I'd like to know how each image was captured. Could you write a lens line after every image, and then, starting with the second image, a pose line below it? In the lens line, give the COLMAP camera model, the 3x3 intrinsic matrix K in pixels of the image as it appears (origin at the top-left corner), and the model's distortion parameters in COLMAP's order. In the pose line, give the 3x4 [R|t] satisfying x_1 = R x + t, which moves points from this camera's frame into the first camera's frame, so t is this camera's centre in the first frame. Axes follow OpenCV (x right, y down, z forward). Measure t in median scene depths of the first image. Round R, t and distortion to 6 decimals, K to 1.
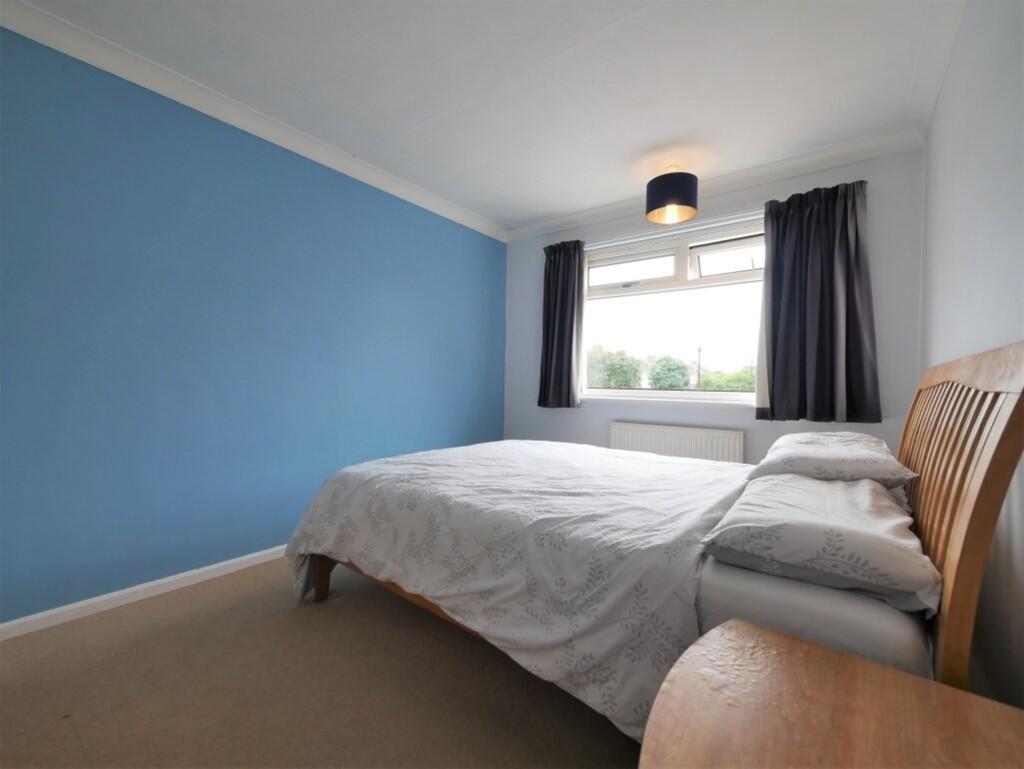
lens RADIAL K [[435.0, 0, 508.6], [0, 435.0, 386.9], [0, 0, 1]] dist [-0.004777, 0.000250]
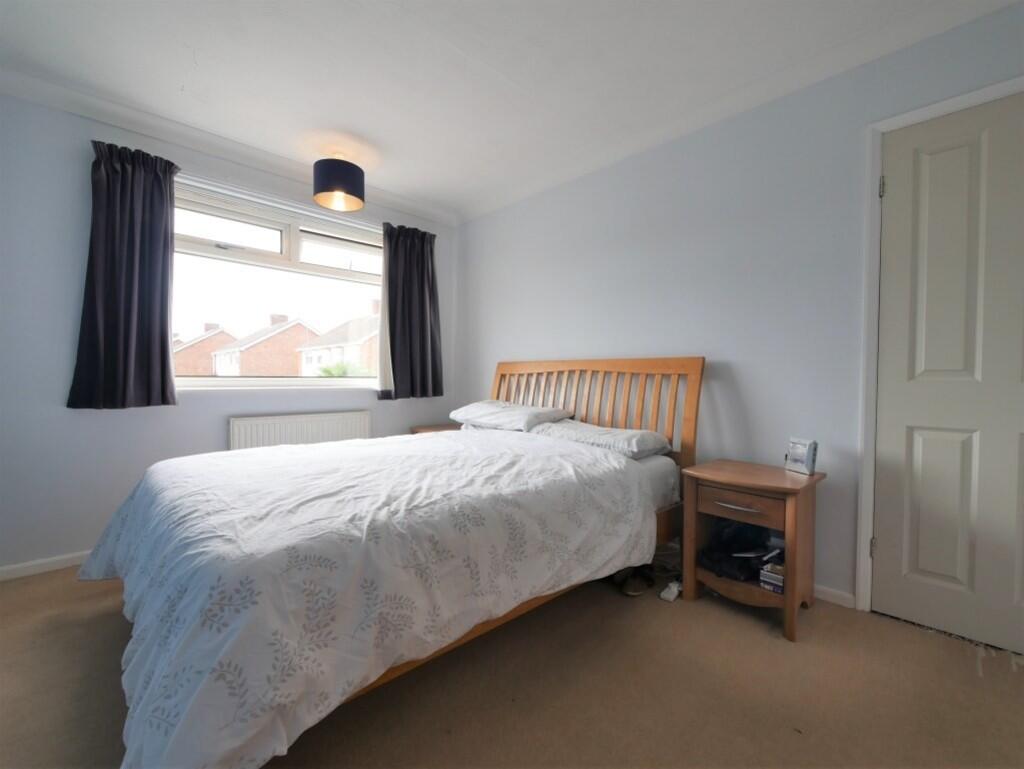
lens RADIAL K [[435.0, 0, 508.6], [0, 435.0, 386.9], [0, 0, 1]] dist [-0.004777, 0.000250]
pose [[0.146550, -0.037283, 0.988500, -0.570995], [0.000174, 0.999290, 0.037664, -0.007684], [-0.989203, -0.005347, 0.146453, 0.461438]]
